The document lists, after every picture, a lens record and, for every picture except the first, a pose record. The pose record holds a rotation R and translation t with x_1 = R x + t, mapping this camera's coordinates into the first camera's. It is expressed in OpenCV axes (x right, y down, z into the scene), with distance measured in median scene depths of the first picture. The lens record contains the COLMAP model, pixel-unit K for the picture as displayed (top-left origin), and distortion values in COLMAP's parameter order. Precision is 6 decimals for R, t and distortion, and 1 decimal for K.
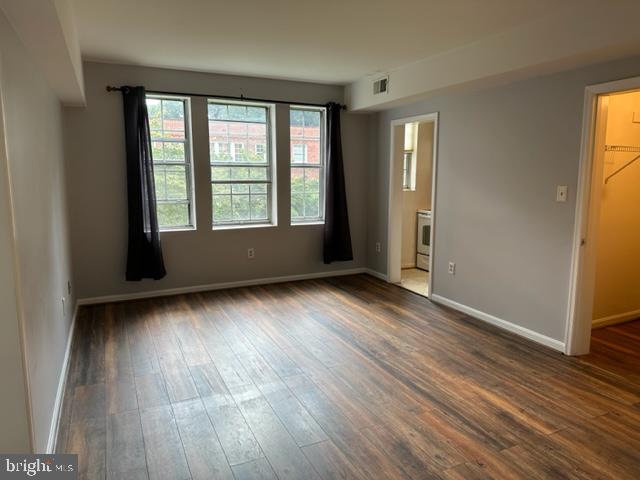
lens RADIAL K [[444.9, 0, 319.3], [0, 444.9, 237.2], [0, 0, 1]] dist [0.055632, -0.052485]
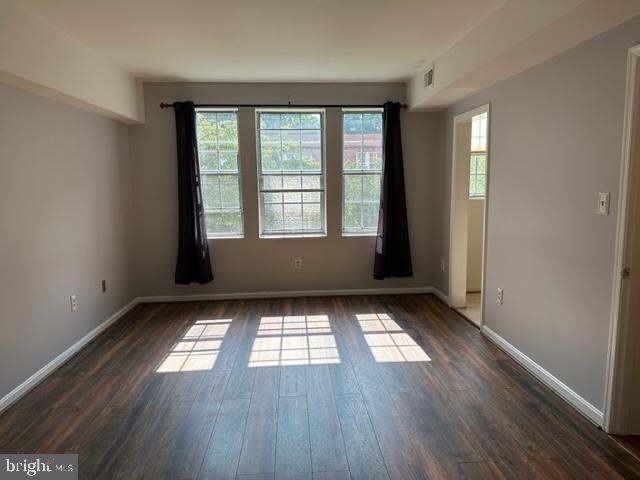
lens RADIAL K [[444.9, 0, 322.7], [0, 444.9, 242.4], [0, 0, 1]] dist [0.055632, -0.052485]
pose [[0.930416, 0.034265, -0.364901, 0.241362], [-0.037009, 0.999315, -0.000526, -0.011432], [0.364633, 0.013994, 0.931046, 0.108960]]
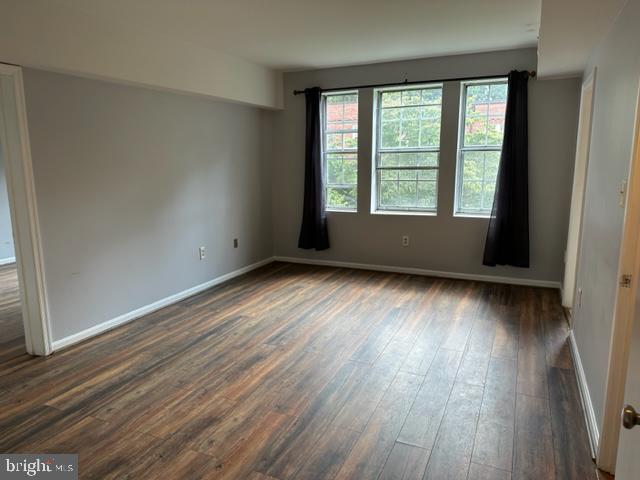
lens RADIAL K [[444.9, 0, 323.0], [0, 444.9, 236.7], [0, 0, 1]] dist [0.055632, -0.052485]
pose [[0.646783, 0.123545, -0.752601, 0.453836], [-0.100192, 0.992004, 0.076740, -0.029238], [0.756064, 0.025771, 0.653990, 0.206734]]
